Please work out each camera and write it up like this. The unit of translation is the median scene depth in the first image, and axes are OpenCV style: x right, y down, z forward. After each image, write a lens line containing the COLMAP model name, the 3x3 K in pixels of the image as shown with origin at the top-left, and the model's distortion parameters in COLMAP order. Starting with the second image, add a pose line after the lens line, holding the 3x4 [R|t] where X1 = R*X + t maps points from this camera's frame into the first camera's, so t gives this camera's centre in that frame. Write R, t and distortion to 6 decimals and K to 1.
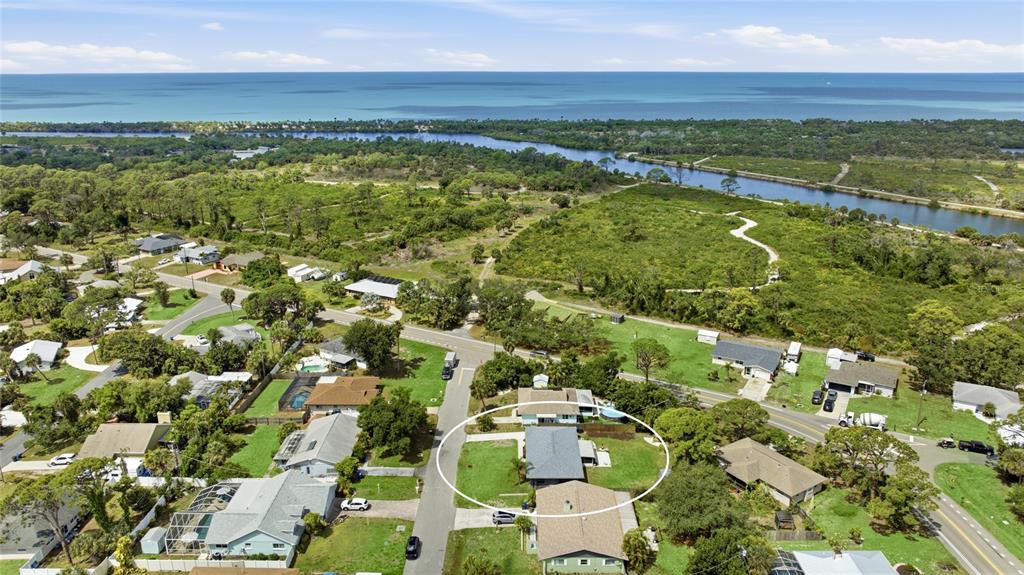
lens RADIAL K [[730.4, 0, 516.5], [0, 730.4, 285.9], [0, 0, 1]] dist [-0.004773, 0.001484]
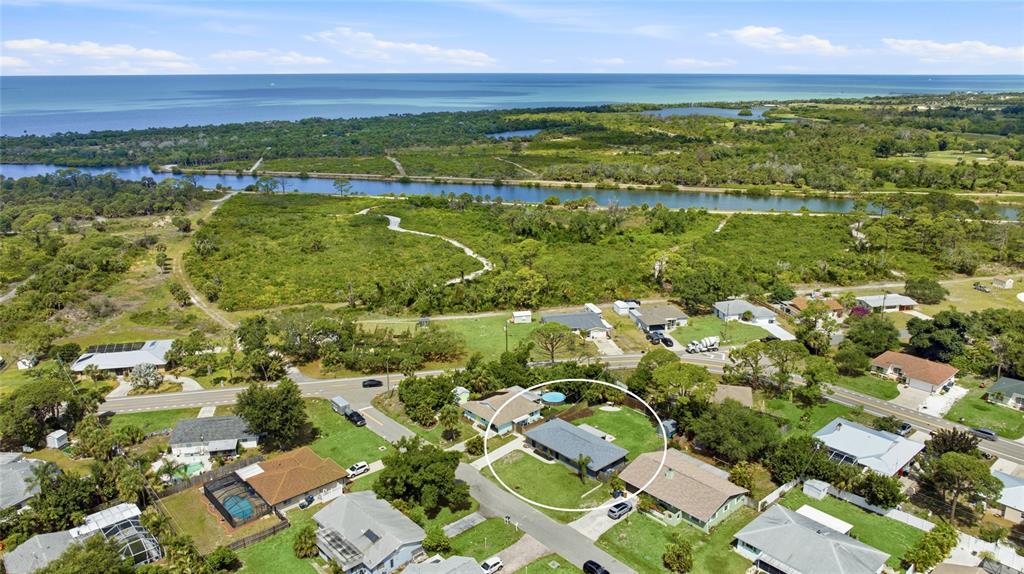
lens RADIAL K [[730.4, 0, 510.3], [0, 730.4, 287.2], [0, 0, 1]] dist [-0.004773, 0.001484]
pose [[0.739468, -0.196349, 0.643921, -0.405154], [0.197706, 0.977681, 0.071079, -0.049531], [-0.643505, 0.074746, 0.761784, 0.170285]]
